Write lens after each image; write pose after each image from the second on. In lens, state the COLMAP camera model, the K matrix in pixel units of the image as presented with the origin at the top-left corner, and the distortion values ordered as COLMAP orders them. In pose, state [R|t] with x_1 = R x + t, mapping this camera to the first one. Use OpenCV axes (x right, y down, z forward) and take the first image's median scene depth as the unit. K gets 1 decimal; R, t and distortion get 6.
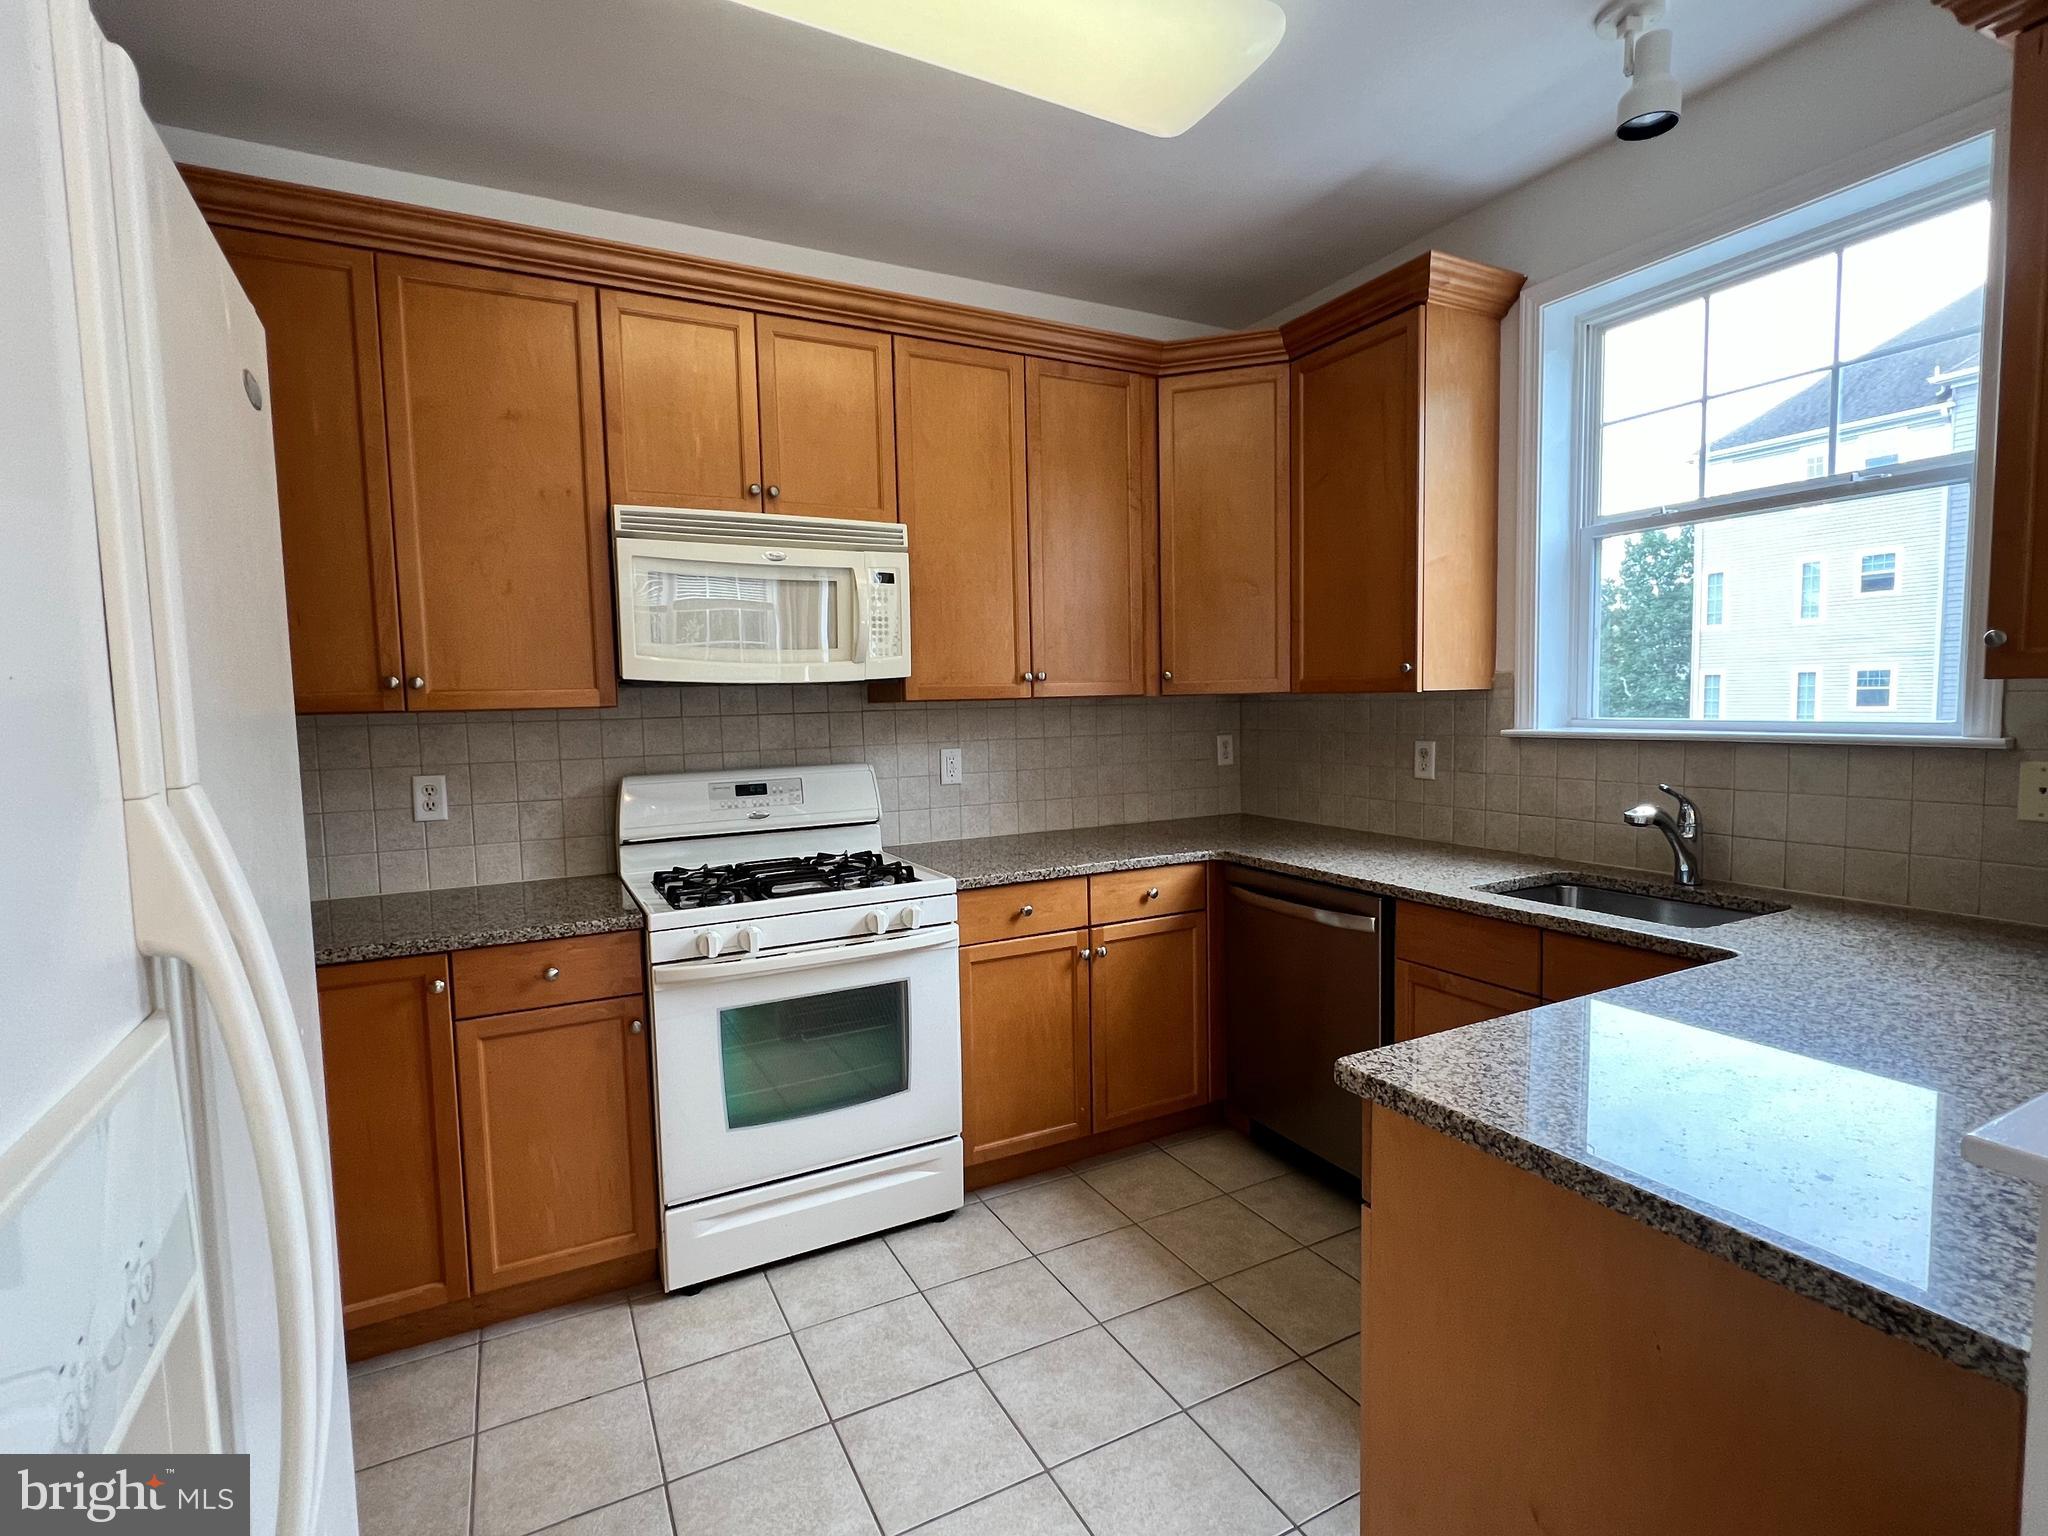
lens RADIAL K [[973.2, 0, 1015.8], [0, 973.2, 770.0], [0, 0, 1]] dist [-0.006063, 0.001993]
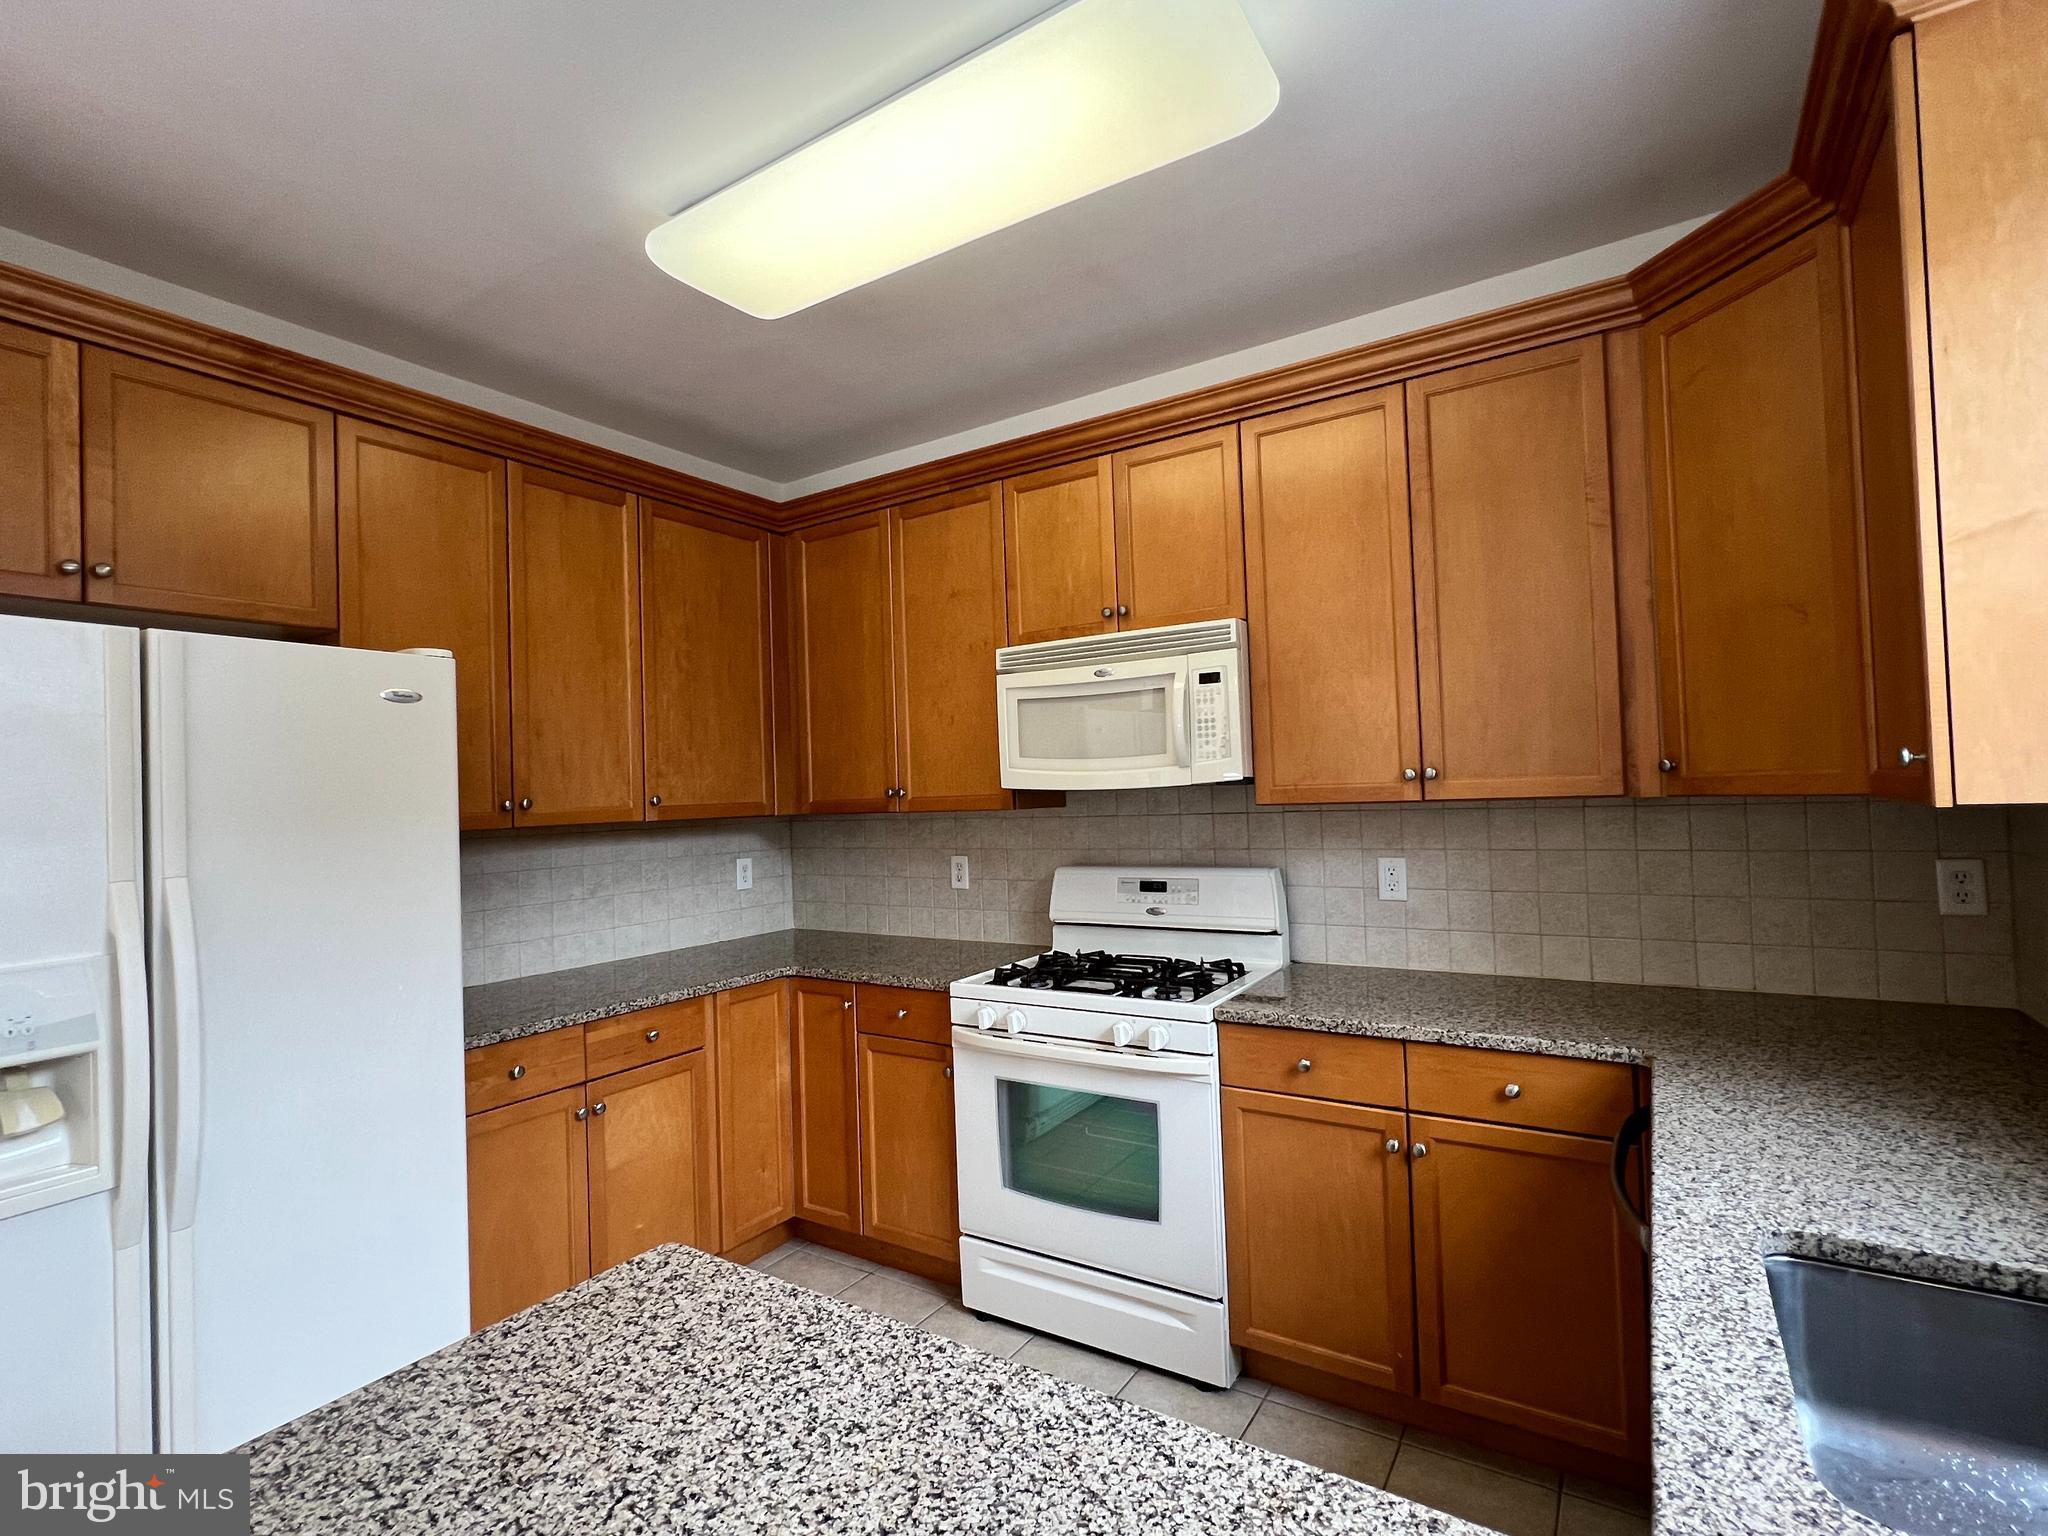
lens RADIAL K [[973.2, 0, 1018.5], [0, 973.2, 769.5], [0, 0, 1]] dist [-0.006063, 0.001993]
pose [[0.489858, -0.015305, -0.871668, 0.602363], [-0.039486, 0.998430, -0.039721, -0.061415], [0.870908, 0.053876, 0.488484, 0.369077]]
